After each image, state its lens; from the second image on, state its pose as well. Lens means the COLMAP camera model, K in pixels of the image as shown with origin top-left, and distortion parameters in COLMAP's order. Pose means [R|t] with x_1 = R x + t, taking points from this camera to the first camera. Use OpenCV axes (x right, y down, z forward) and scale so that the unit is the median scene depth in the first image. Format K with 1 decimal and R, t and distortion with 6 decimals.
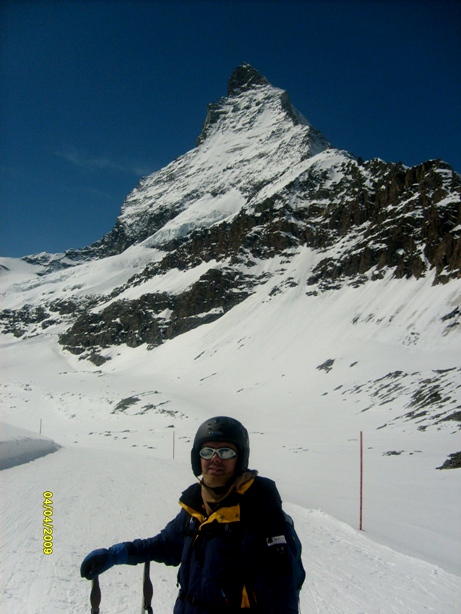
lens RADIAL K [[630.1, 0, 228.9], [0, 630.1, 307.0], [0, 0, 1]] dist [-0.137161, 0.000000]
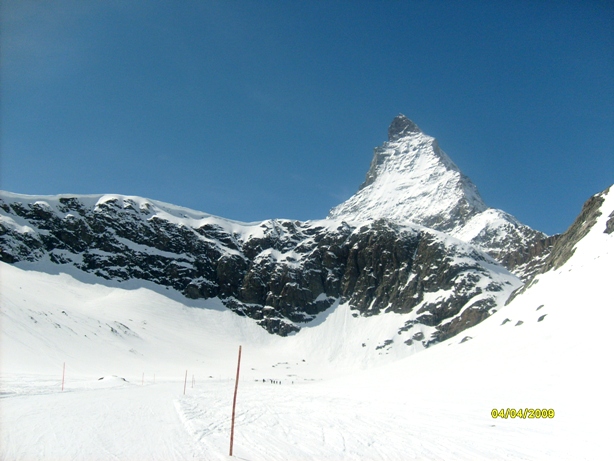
lens RADIAL K [[630.1, 0, 308.8], [0, 630.1, 230.1], [0, 0, 1]] dist [-0.137161, 0.000000]
pose [[0.998822, -0.002567, -0.048453, -0.132413], [-0.002977, 0.993476, -0.114006, -0.008250], [0.048430, 0.114016, 0.992298, -0.352831]]
